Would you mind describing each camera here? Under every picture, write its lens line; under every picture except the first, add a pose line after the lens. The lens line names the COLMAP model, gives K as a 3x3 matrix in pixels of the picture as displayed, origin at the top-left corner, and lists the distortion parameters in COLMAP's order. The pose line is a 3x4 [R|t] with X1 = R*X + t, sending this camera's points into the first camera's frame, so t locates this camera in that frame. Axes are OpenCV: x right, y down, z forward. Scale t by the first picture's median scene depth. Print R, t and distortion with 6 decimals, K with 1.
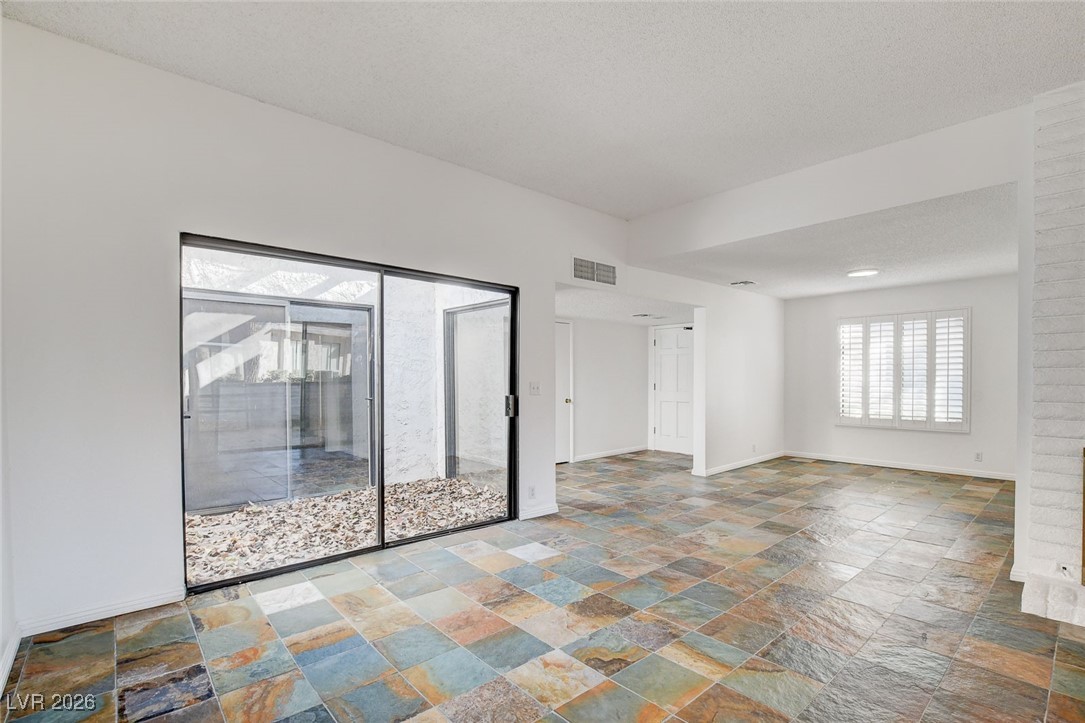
lens RADIAL K [[499.8, 0, 539.9], [0, 499.8, 385.4], [0, 0, 1]] dist [-0.000029, -0.000009]
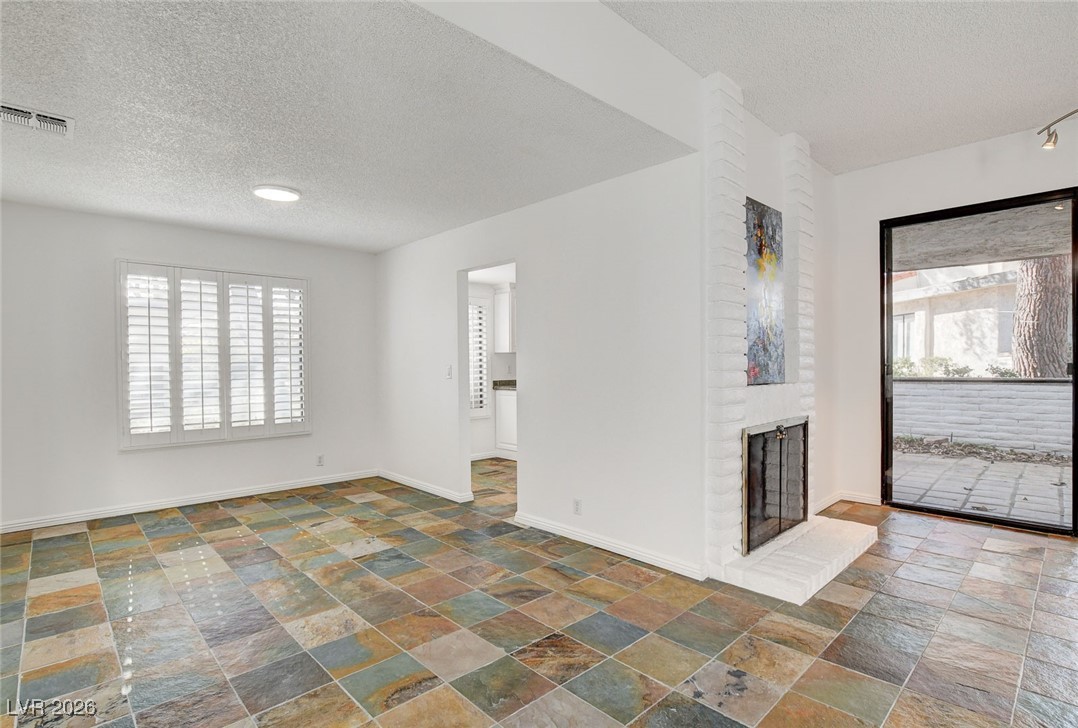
lens RADIAL K [[526.3, 0, 539.0], [0, 526.3, 364.0], [0, 0, 1]] dist [0.000243, 0.000045]
pose [[-0.030676, 0.005297, 0.999515, -0.010551], [0.019120, 0.999806, -0.004711, -0.006342], [-0.999346, 0.018966, -0.030771, 0.623516]]
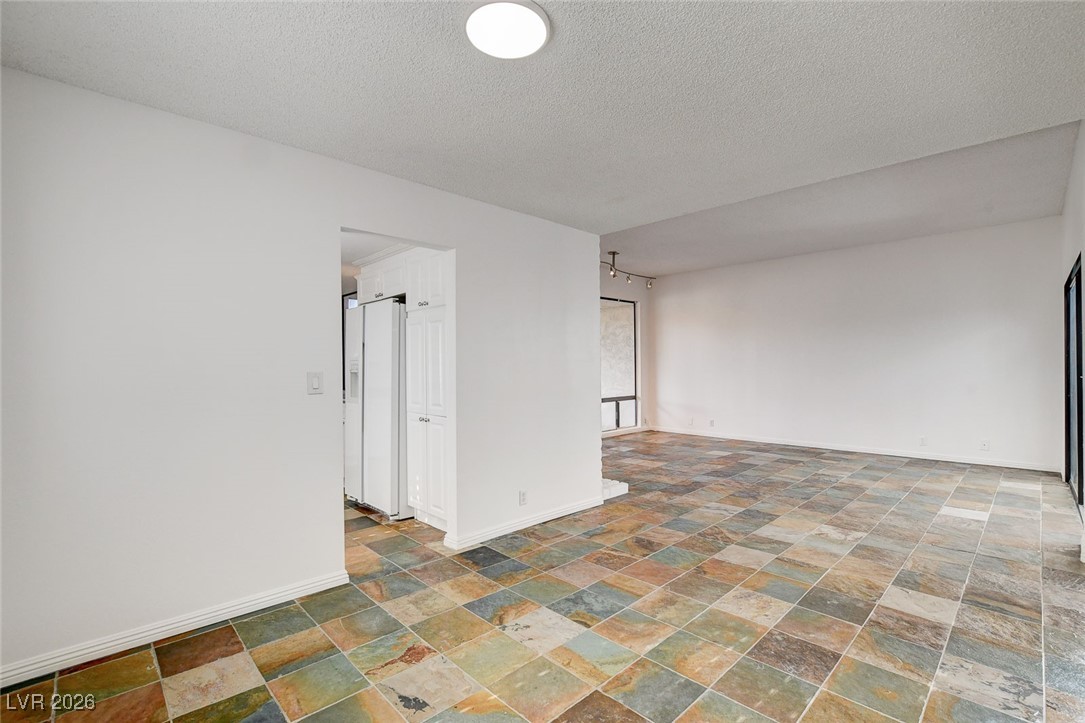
lens RADIAL K [[484.7, 0, 542.5], [0, 484.7, 361.5], [0, 0, 1]] dist [-0.002234, -0.000213]
pose [[-0.998922, 0.004326, -0.046220, 0.567641], [0.004442, 0.999987, -0.002405, -0.014776], [0.046209, -0.002608, -0.998928, 1.152366]]
